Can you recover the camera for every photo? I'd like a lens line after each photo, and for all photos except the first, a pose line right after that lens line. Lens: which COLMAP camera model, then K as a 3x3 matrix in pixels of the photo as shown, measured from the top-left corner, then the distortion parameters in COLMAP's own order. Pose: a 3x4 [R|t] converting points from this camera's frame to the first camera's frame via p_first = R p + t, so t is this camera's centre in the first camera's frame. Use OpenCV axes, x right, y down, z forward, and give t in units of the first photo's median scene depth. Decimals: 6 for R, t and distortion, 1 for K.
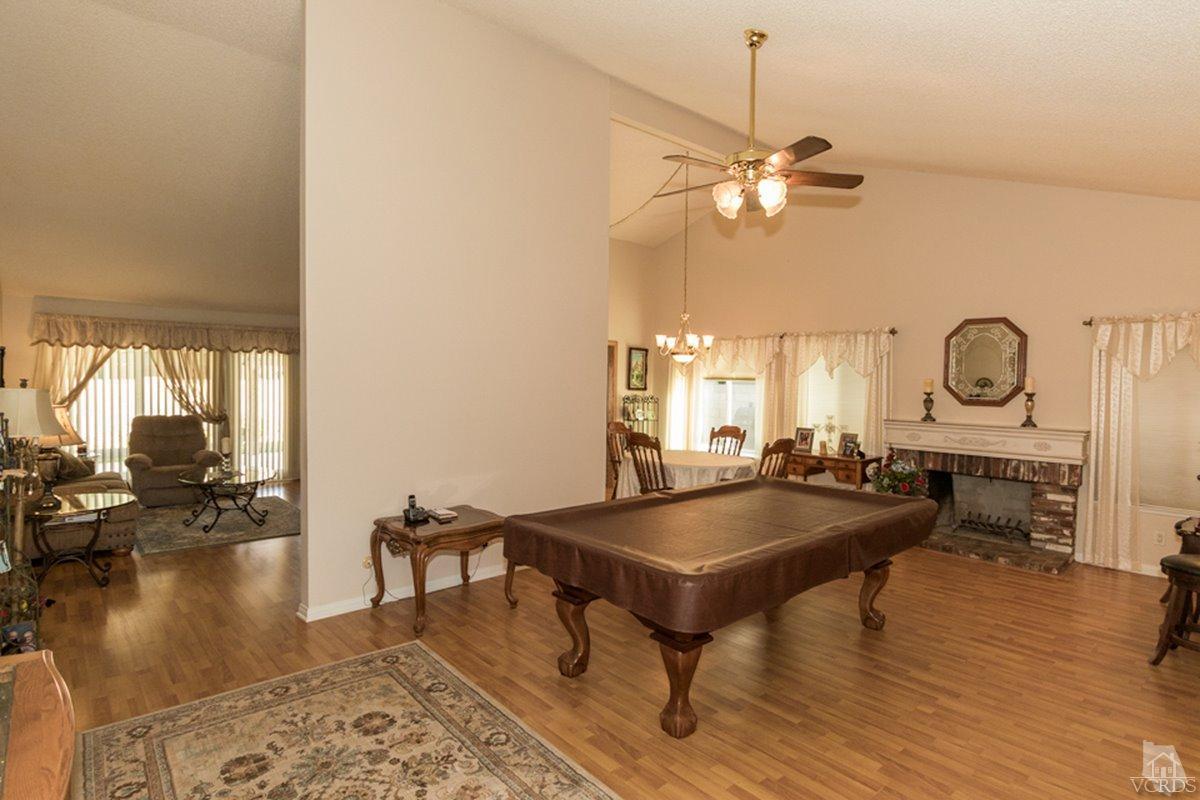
lens RADIAL K [[616.6, 0, 598.3], [0, 616.6, 395.6], [0, 0, 1]] dist [0.009459, -0.009425]
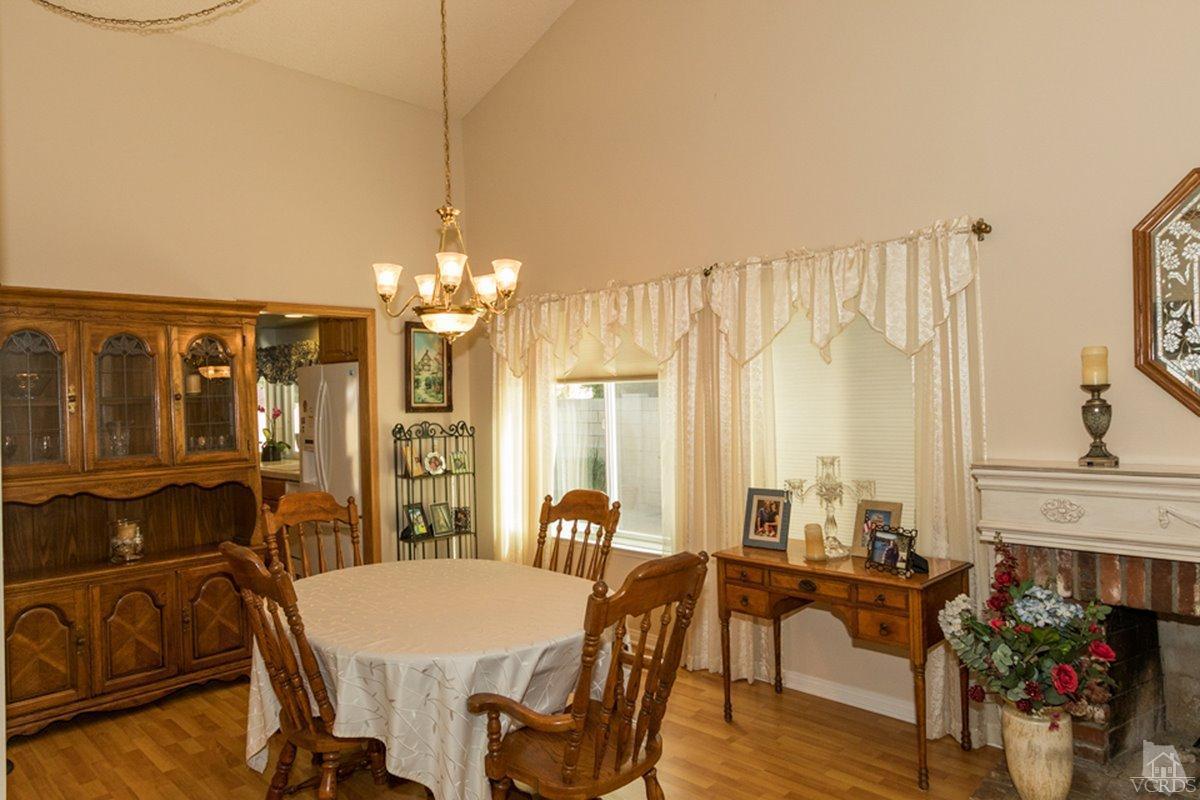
lens RADIAL K [[779.2, 0, 600.0], [0, 779.2, 400.0], [0, 0, 1]] dist [0.013520, 0.001022]
pose [[0.996171, -0.037327, 0.079056, 0.248517], [0.039499, 0.998879, -0.026092, 0.004821], [-0.077993, 0.029114, 0.996529, 0.663737]]
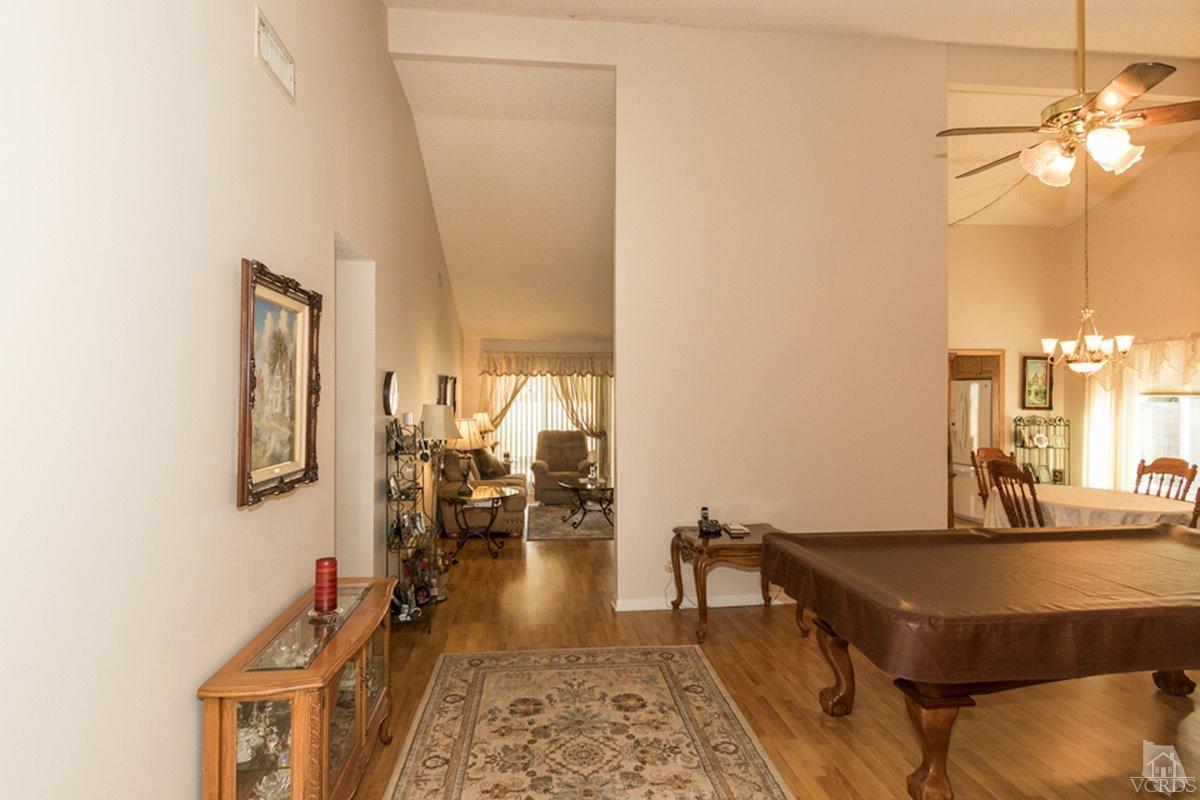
lens RADIAL K [[649.0, 0, 604.2], [0, 649.0, 396.9], [0, 0, 1]] dist [0.002285, -0.001104]
pose [[0.822797, -0.011487, -0.568219, 0.135410], [-0.007374, 0.999496, -0.030883, 0.007432], [0.568287, 0.029601, 0.822298, -0.002686]]
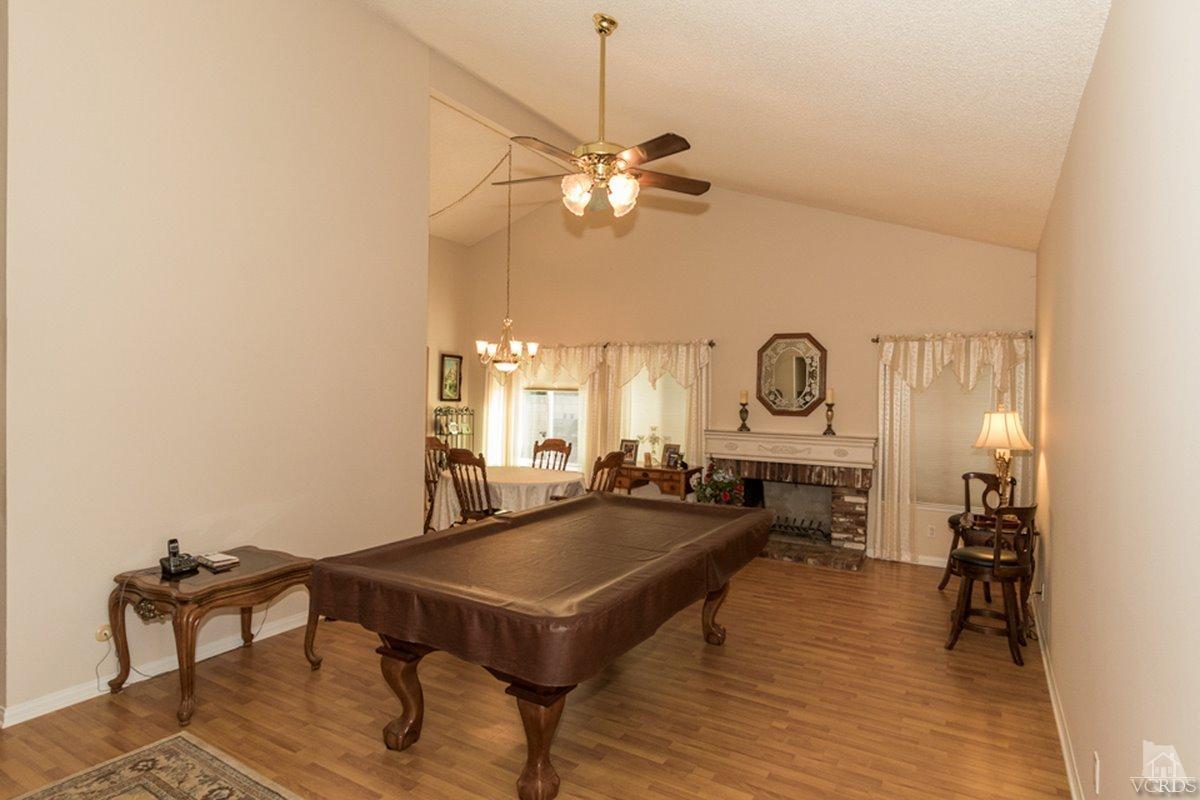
lens RADIAL K [[643.1, 0, 598.7], [0, 643.1, 397.0], [0, 0, 1]] dist [0.006000, -0.002901]
pose [[0.951948, 0.000586, 0.306261, -0.032476], [0.003891, 0.999894, -0.014007, -0.001600], [-0.306237, 0.014526, 0.951845, 0.053803]]
